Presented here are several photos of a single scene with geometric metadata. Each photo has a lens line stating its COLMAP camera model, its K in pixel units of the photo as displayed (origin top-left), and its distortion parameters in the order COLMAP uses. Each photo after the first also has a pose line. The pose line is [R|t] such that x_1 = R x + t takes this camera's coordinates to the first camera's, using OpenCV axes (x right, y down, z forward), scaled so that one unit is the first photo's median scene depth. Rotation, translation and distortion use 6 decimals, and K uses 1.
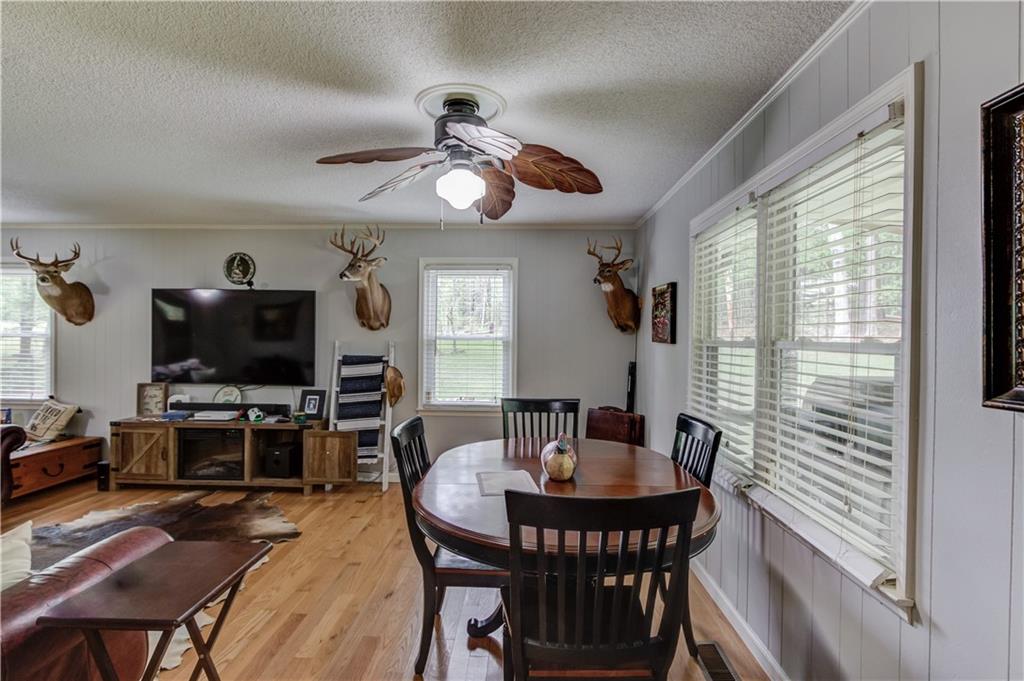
lens RADIAL K [[483.2, 0, 508.5], [0, 483.2, 337.5], [0, 0, 1]] dist [0.003855, -0.000348]
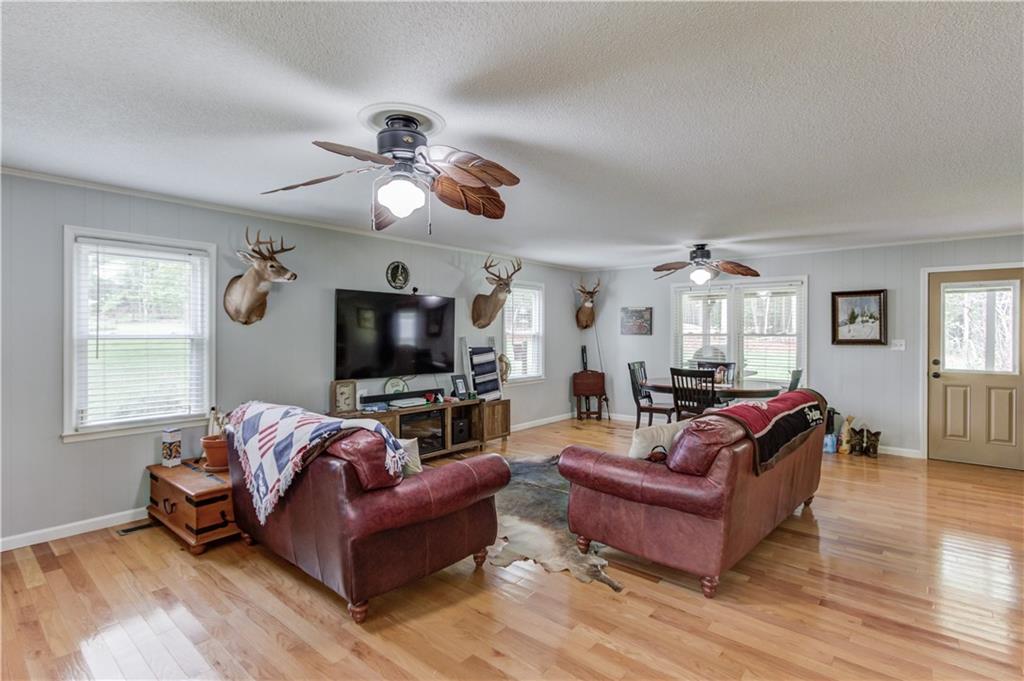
lens RADIAL K [[483.2, 0, 516.0], [0, 483.2, 340.1], [0, 0, 1]] dist [0.003855, -0.000348]
pose [[0.615637, -0.019070, 0.787799, -1.305524], [0.007326, 0.999802, 0.018477, -0.007339], [-0.787995, -0.005604, 0.615656, 0.082324]]
